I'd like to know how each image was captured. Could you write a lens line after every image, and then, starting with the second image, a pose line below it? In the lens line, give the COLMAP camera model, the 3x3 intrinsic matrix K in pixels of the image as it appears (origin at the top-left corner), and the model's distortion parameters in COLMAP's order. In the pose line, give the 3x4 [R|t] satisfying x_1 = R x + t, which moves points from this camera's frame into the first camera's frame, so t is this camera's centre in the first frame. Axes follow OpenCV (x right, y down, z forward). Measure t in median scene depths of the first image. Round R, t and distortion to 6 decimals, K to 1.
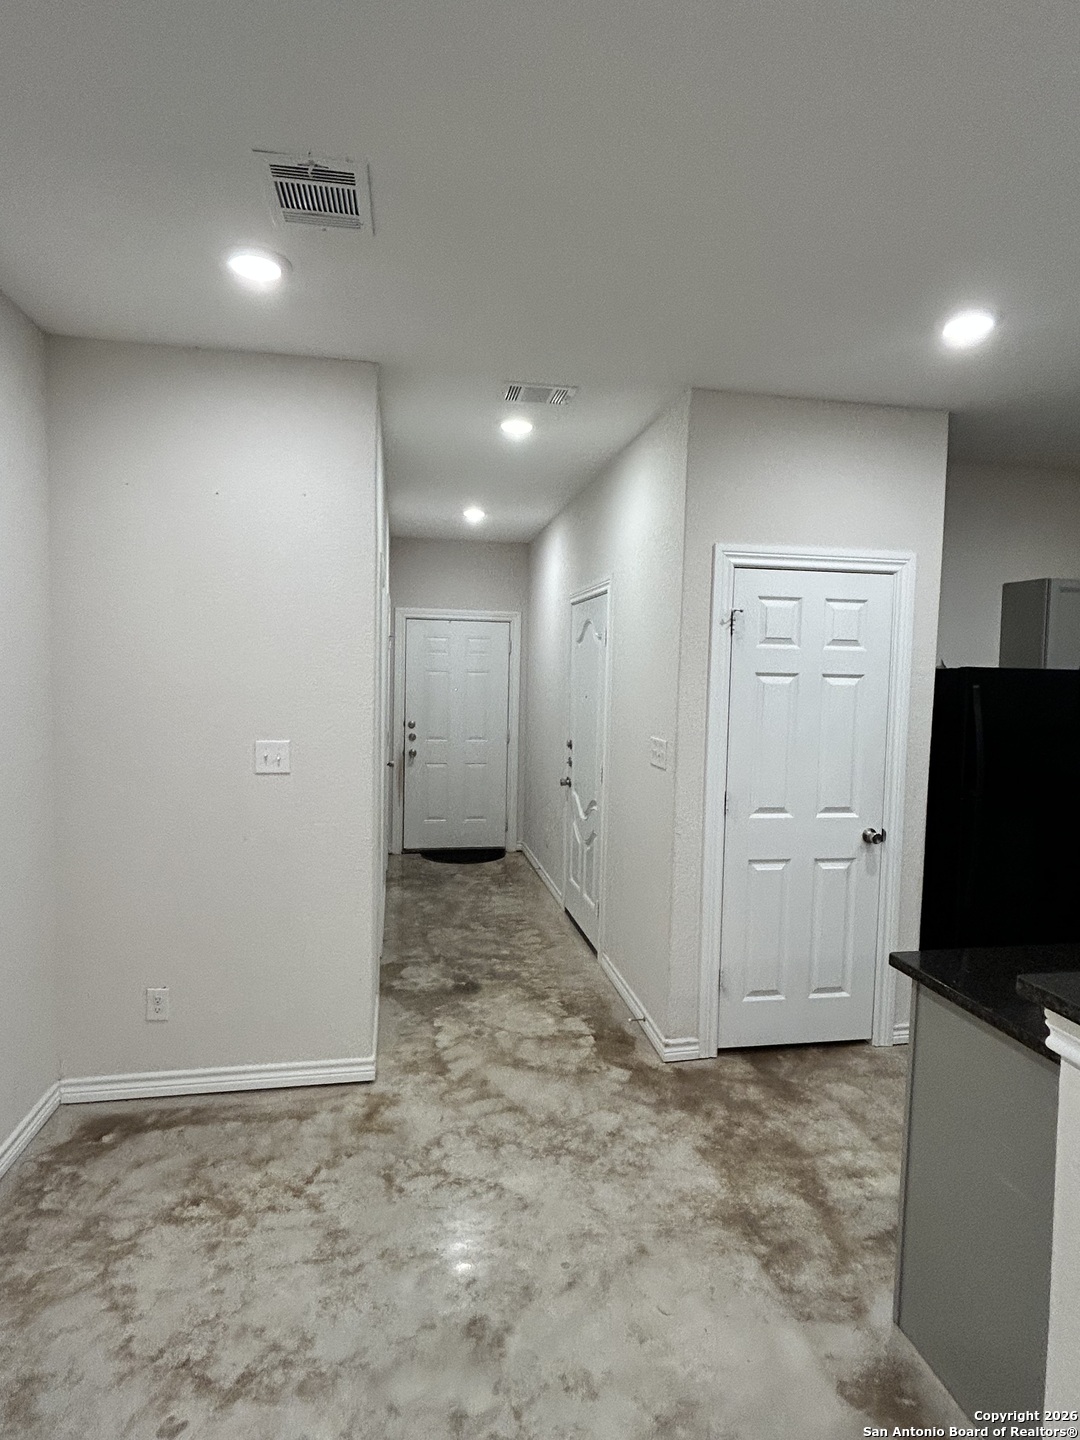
lens RADIAL K [[795.3, 0, 545.1], [0, 795.3, 721.5], [0, 0, 1]] dist [-0.005318, 0.004592]
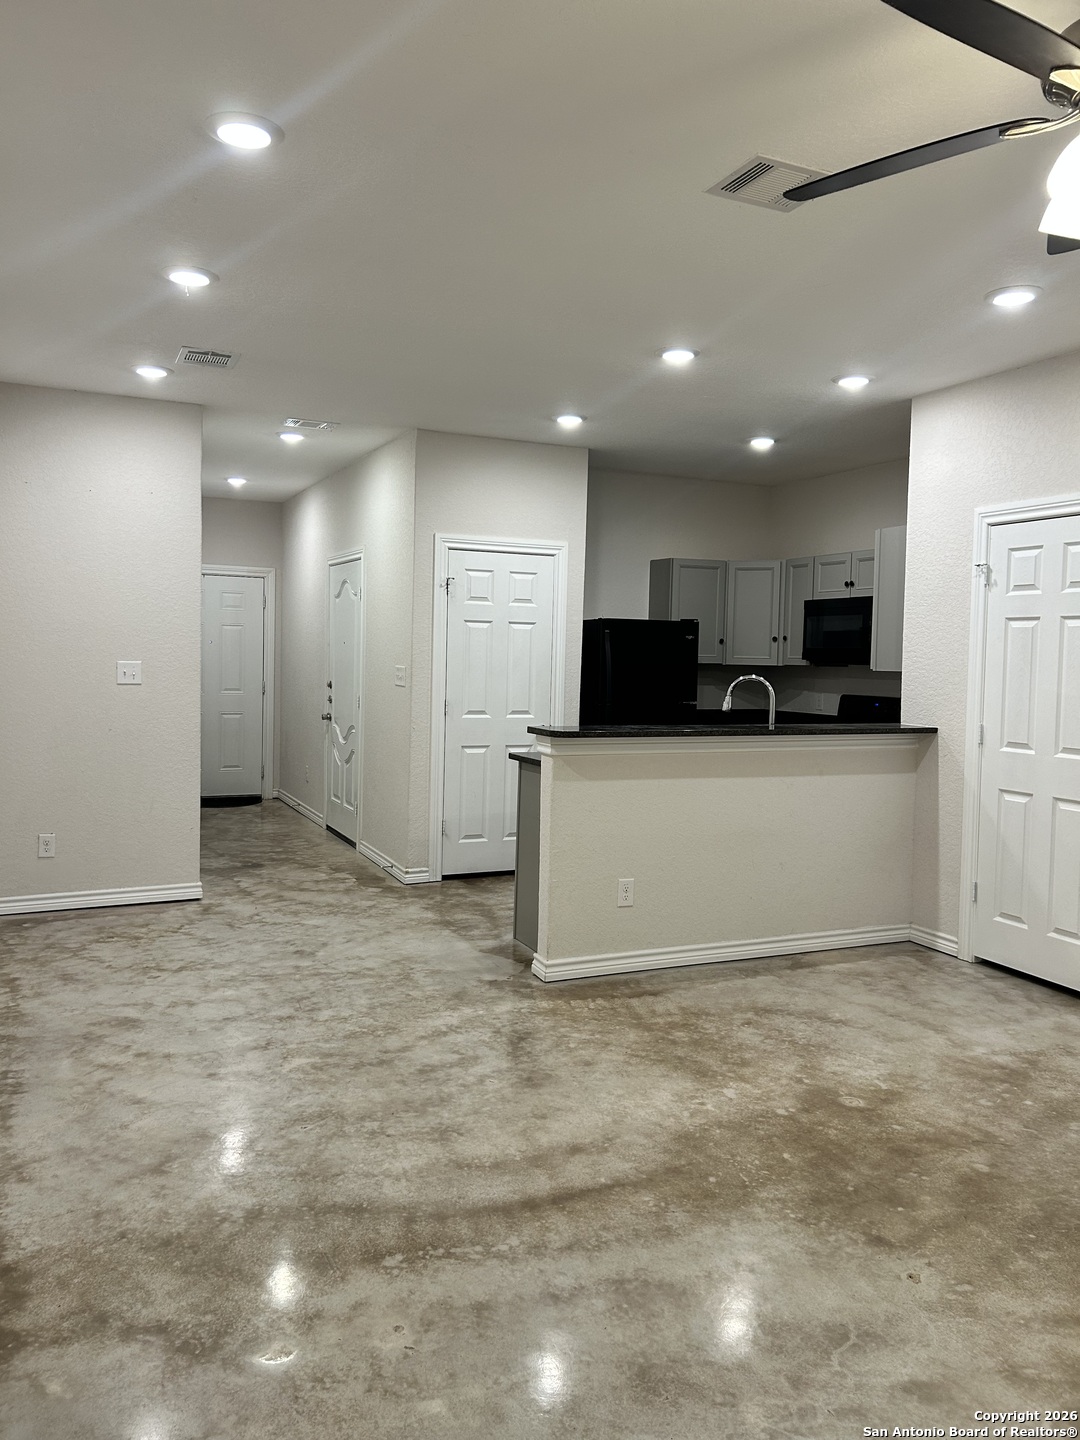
lens RADIAL K [[1070.9, 0, 548.8], [0, 1070.9, 703.1], [0, 0, 1]] dist [0.053256, -0.056152]
pose [[0.967123, -0.009754, 0.254122, -0.093118], [0.011273, 0.999926, -0.004521, 0.105214], [-0.254059, 0.007237, 0.967162, -0.979471]]
